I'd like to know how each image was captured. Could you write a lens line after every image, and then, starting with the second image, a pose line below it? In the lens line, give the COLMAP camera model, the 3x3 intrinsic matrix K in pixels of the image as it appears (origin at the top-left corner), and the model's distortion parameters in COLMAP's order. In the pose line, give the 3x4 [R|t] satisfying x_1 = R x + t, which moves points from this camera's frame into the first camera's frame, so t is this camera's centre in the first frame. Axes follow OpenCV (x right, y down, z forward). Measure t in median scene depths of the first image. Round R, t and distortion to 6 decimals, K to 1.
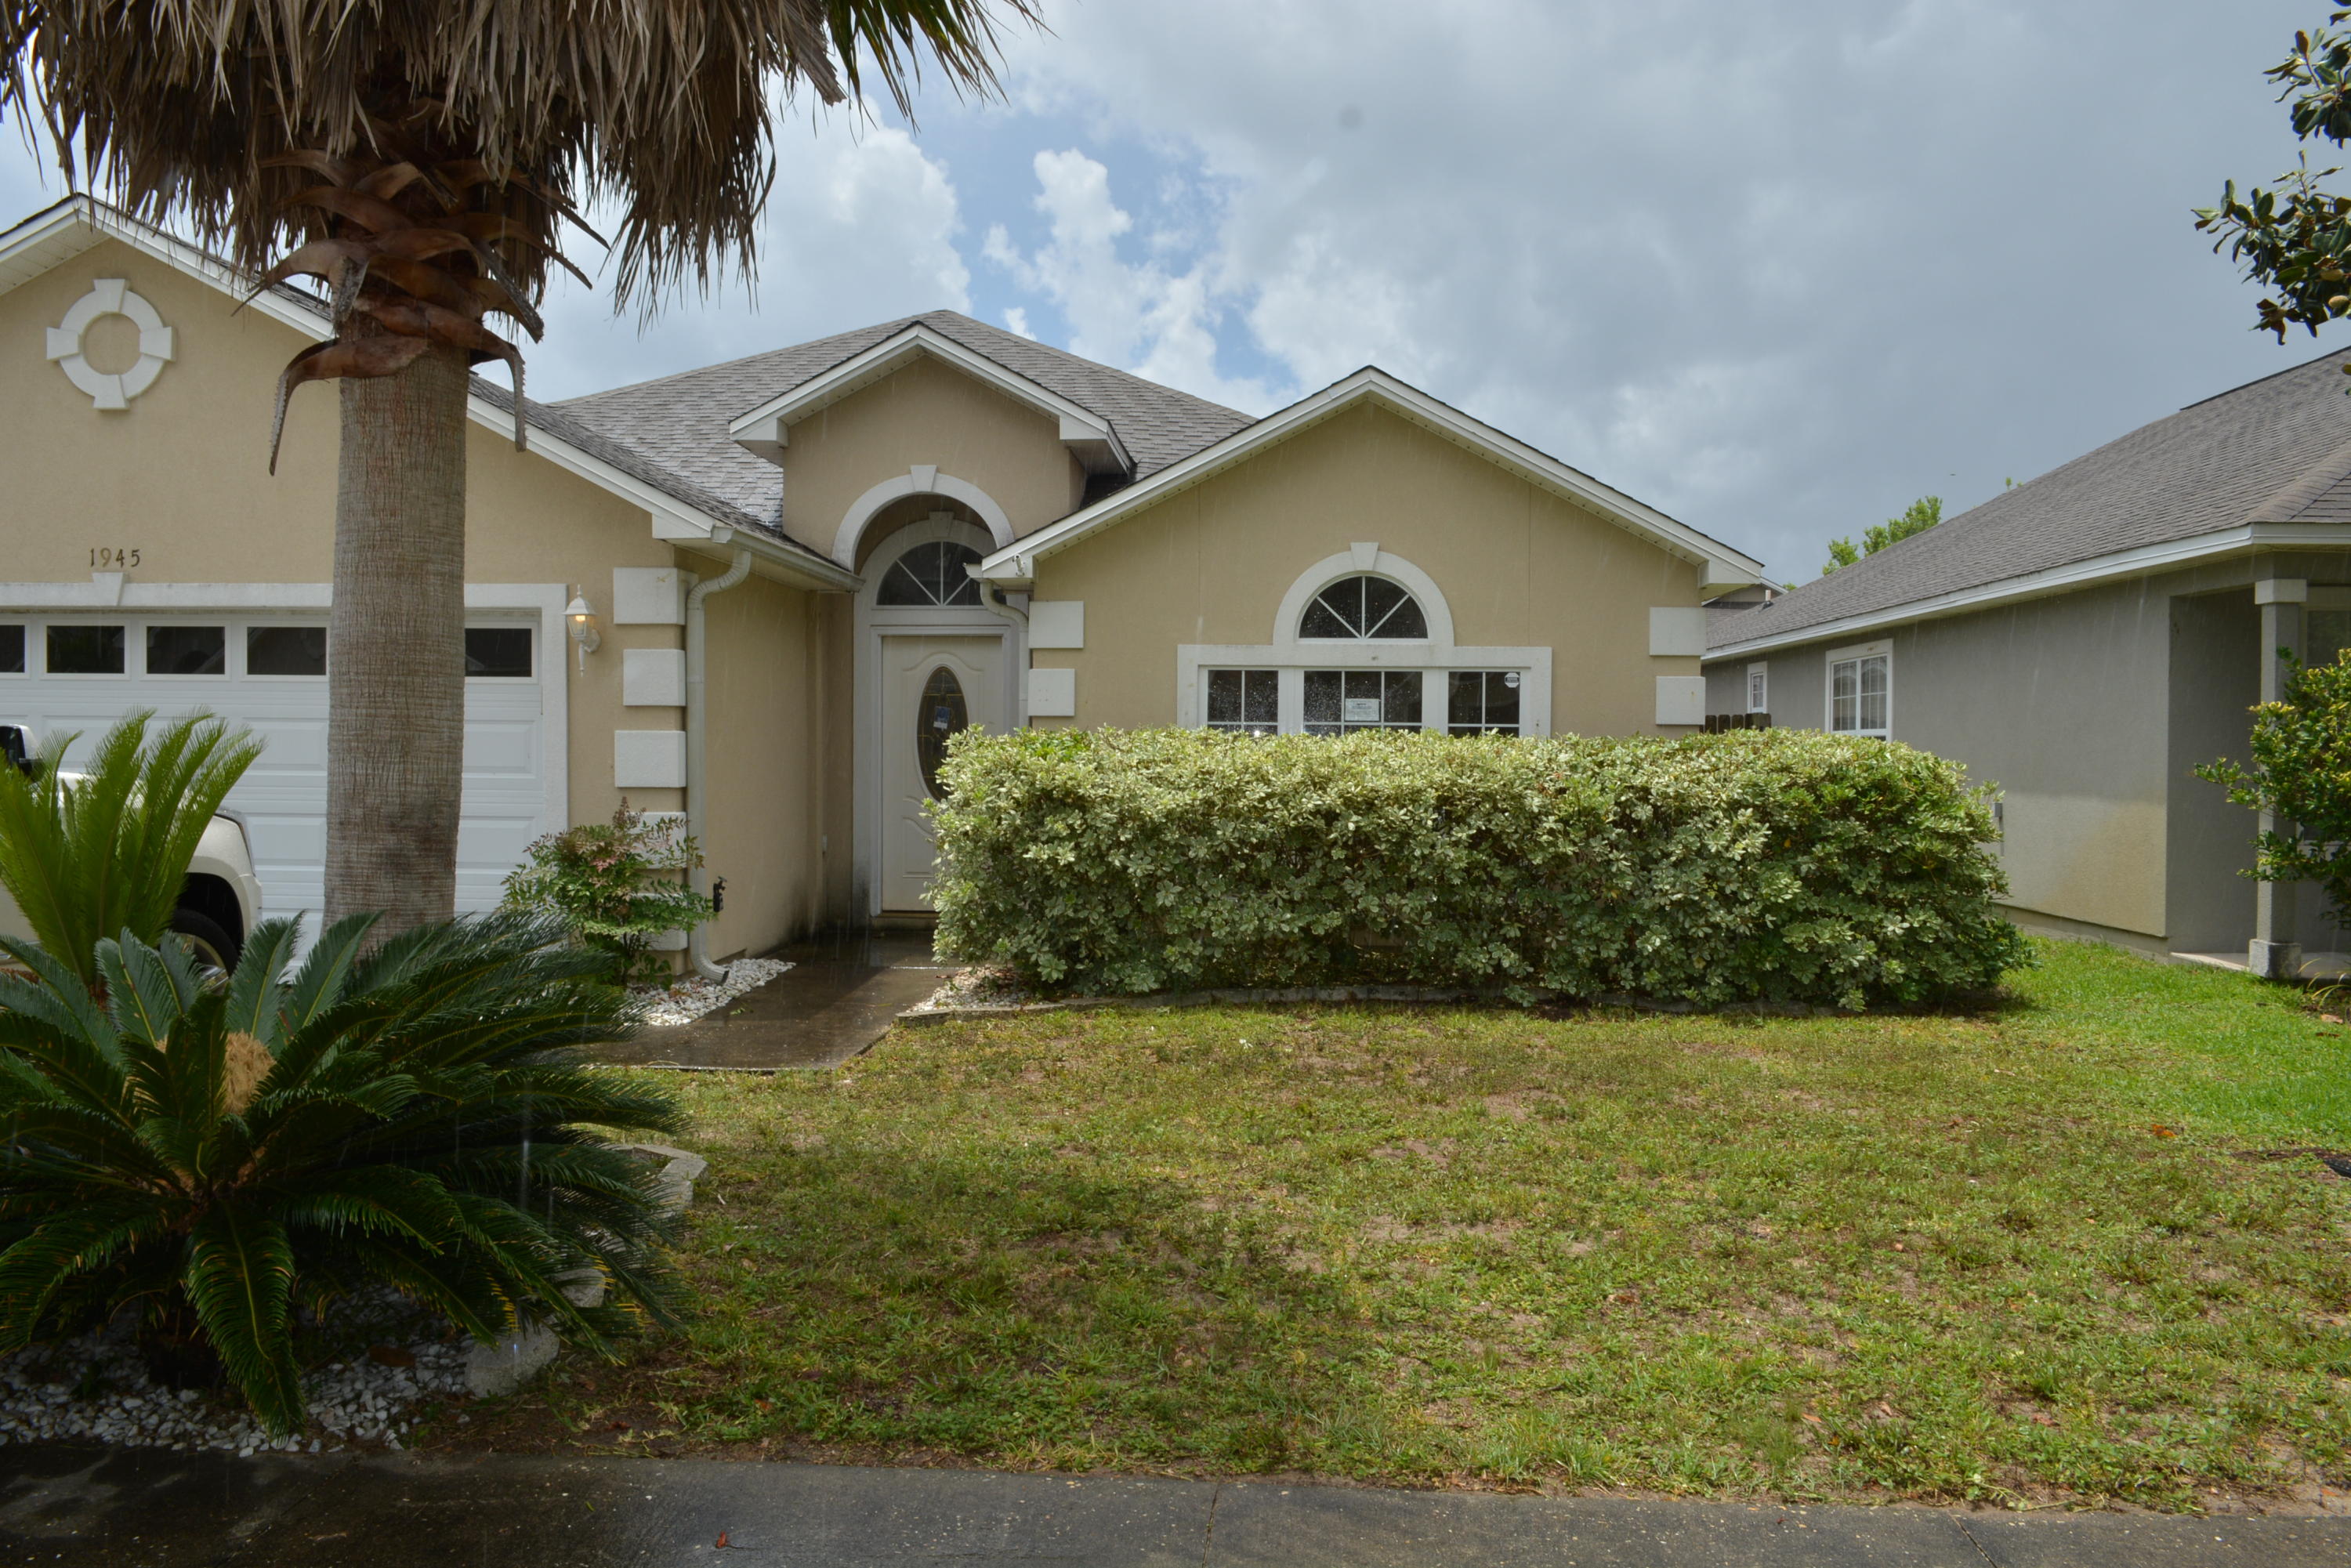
lens RADIAL K [[1819.9, 0, 1158.3], [0, 1819.9, 790.8], [0, 0, 1]] dist [-0.014996, 0.006900]
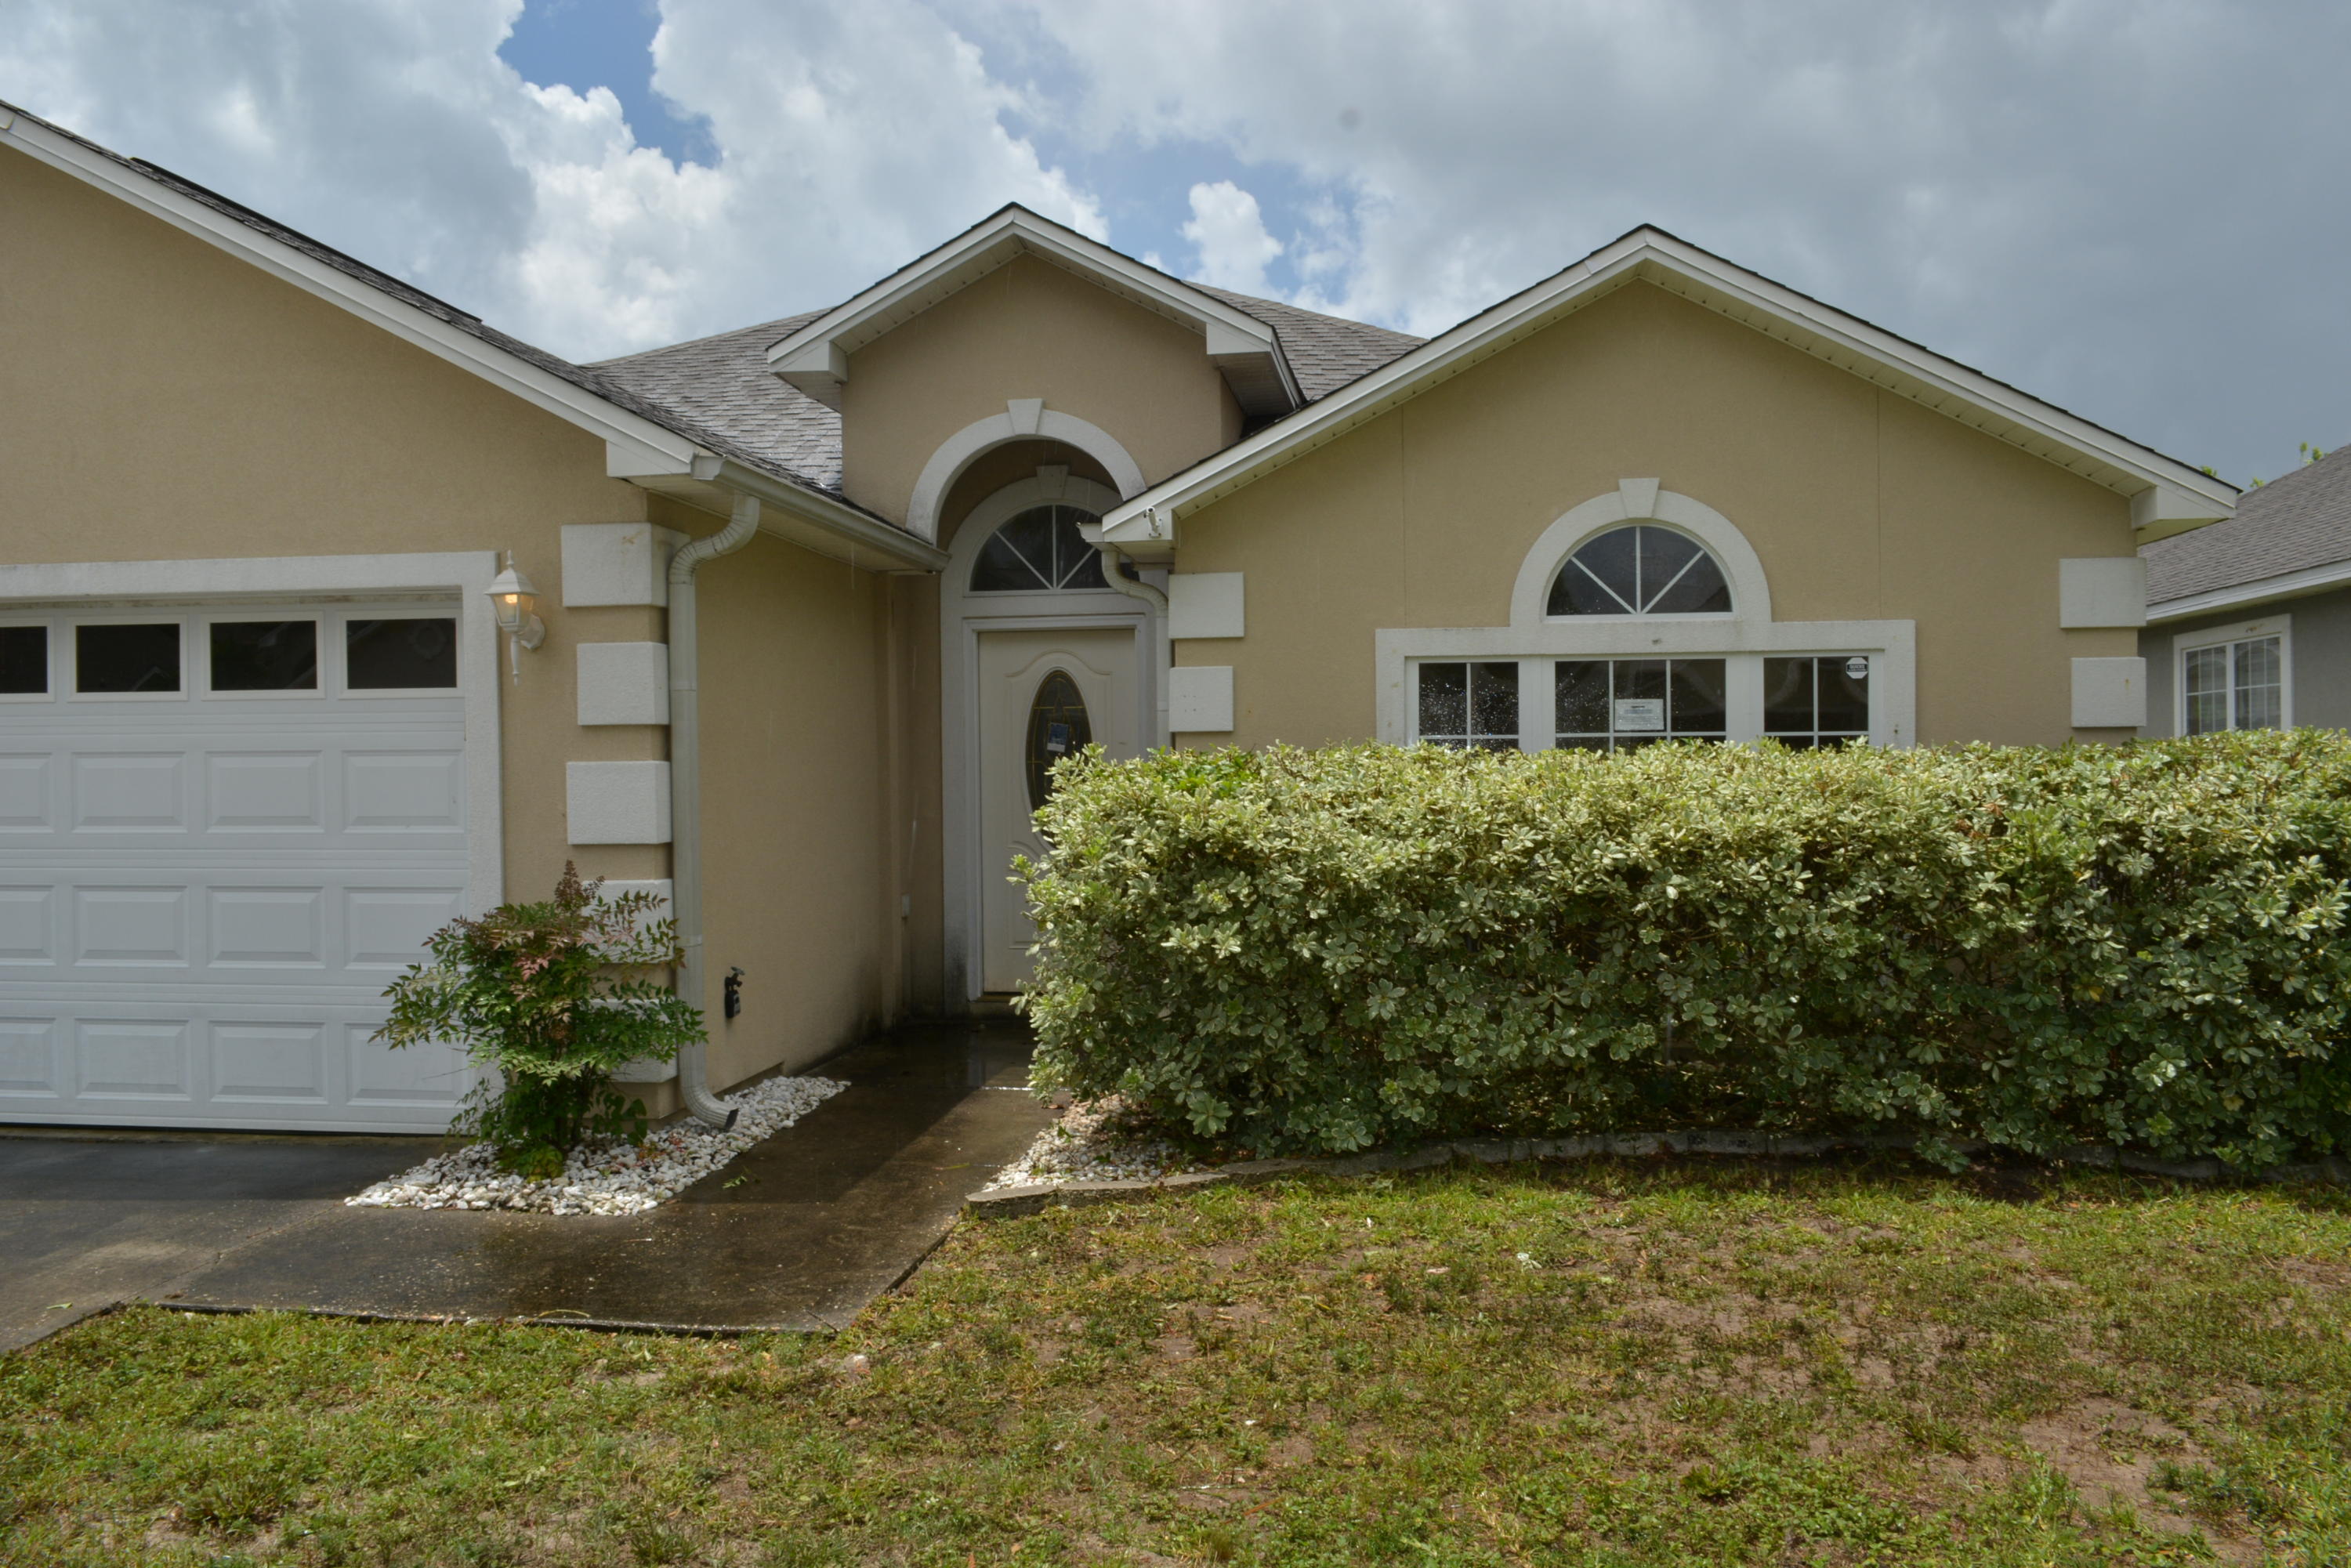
lens RADIAL K [[1819.9, 0, 1158.3], [0, 1819.9, 790.8], [0, 0, 1]] dist [-0.014996, 0.006900]
pose [[0.996395, -0.015918, -0.083331, -0.019580], [0.014898, 0.999807, -0.012845, -0.010446], [0.083519, 0.011557, 0.996439, 0.340531]]
